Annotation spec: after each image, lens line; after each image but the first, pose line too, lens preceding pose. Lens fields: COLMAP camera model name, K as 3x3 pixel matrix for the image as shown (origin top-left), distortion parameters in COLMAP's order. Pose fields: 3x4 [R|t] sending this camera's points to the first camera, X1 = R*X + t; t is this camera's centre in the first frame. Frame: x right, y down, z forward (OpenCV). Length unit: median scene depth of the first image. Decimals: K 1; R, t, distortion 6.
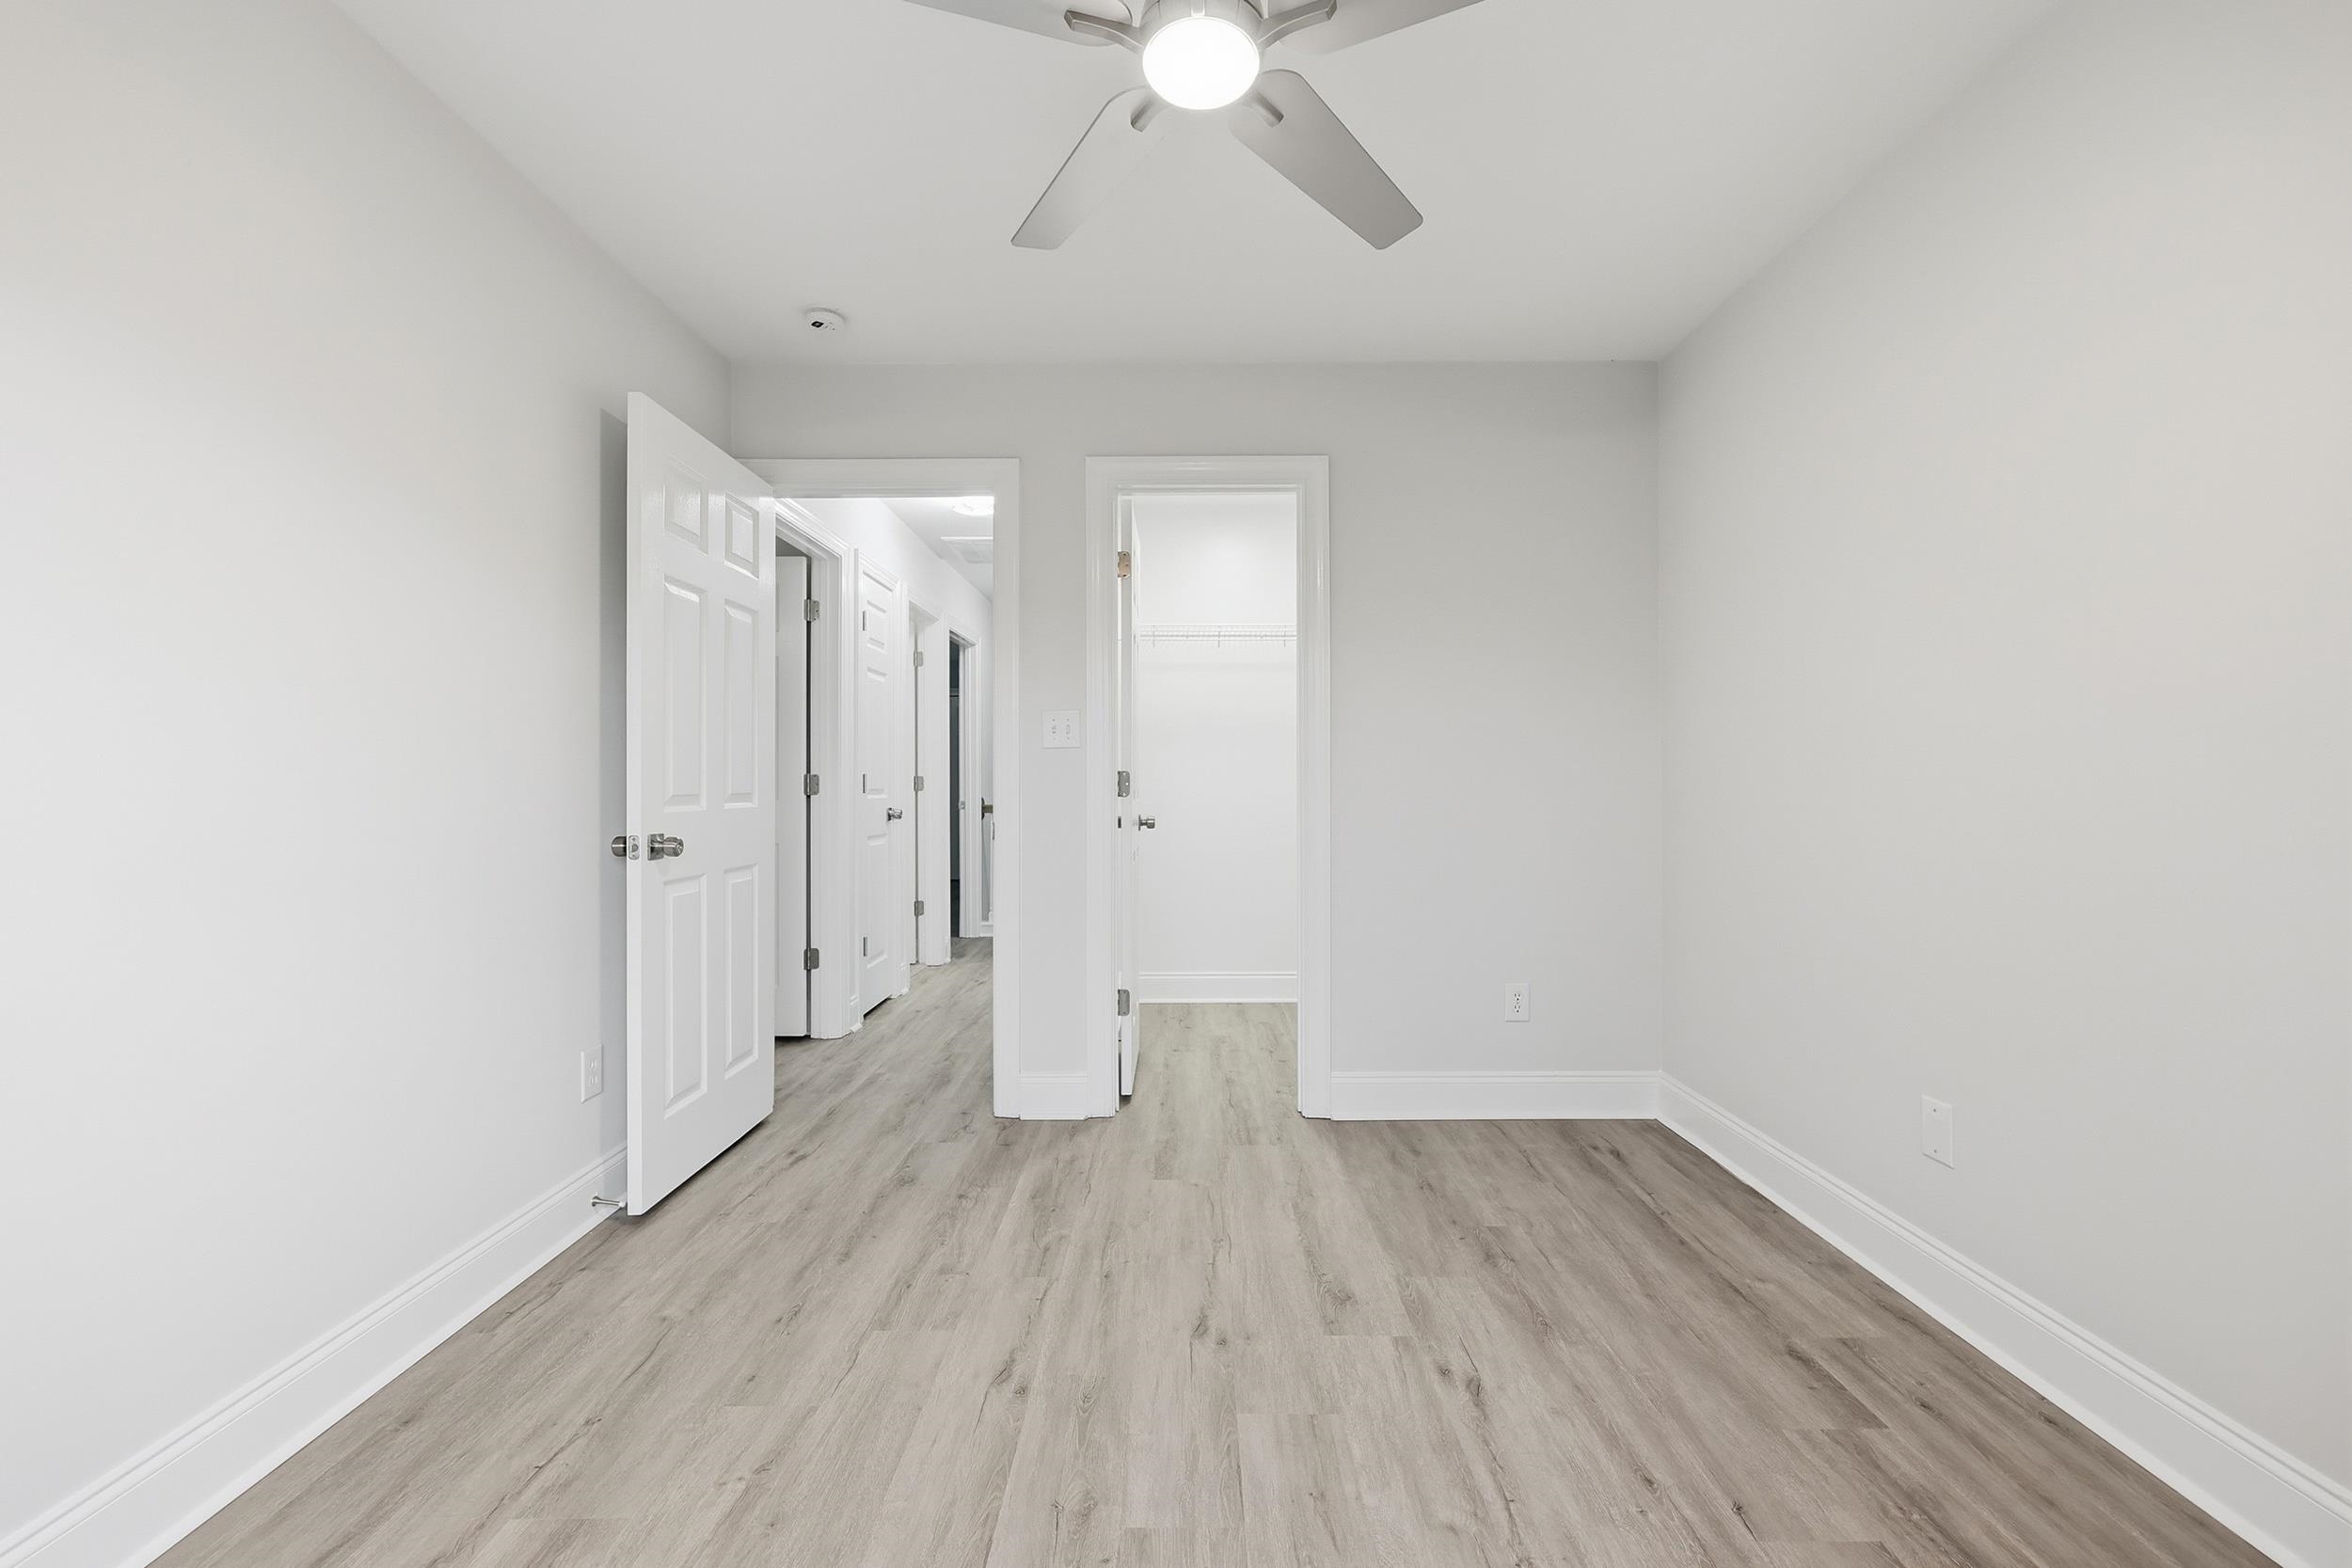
lens RADIAL K [[966.2, 0, 1180.6], [0, 966.2, 780.6], [0, 0, 1]] dist [-0.001676, -0.000084]
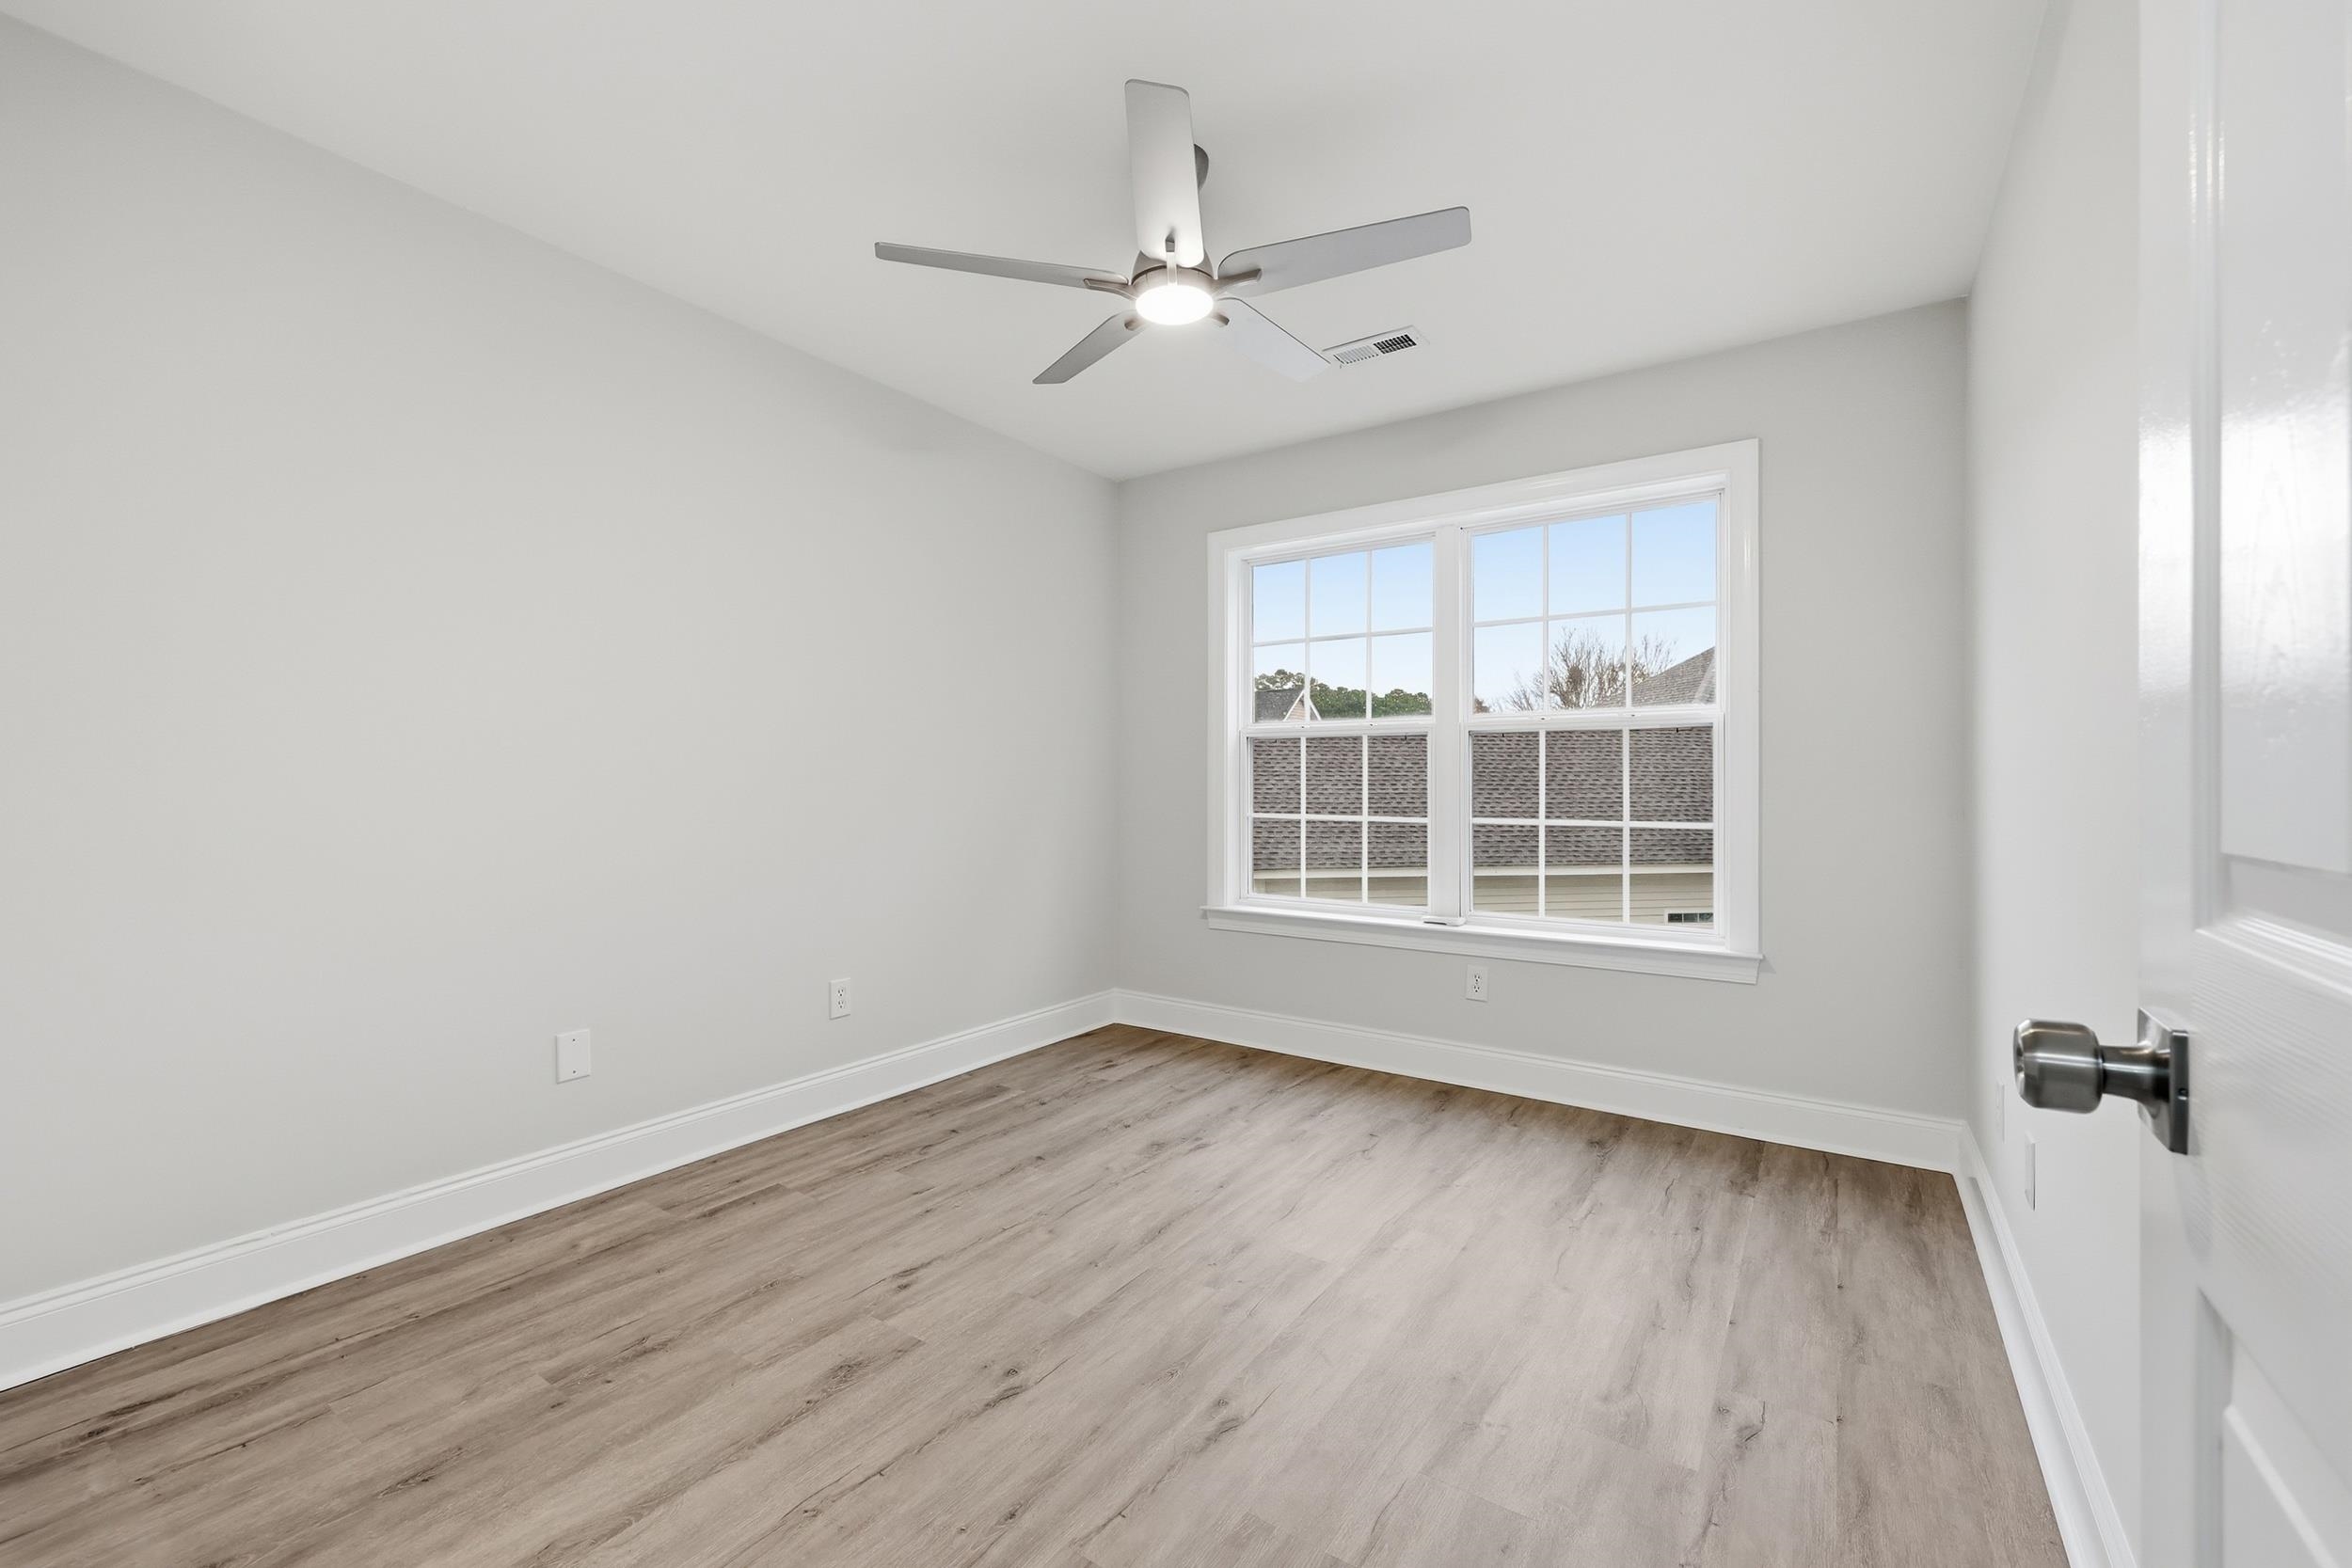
lens RADIAL K [[966.2, 0, 1180.6], [0, 966.2, 780.6], [0, 0, 1]] dist [-0.001676, -0.000084]
pose [[-0.832304, 0.002606, 0.554314, -0.621978], [-0.000224, 0.999987, -0.005036, 0.003683], [-0.554320, -0.004316, -0.832293, 1.694622]]
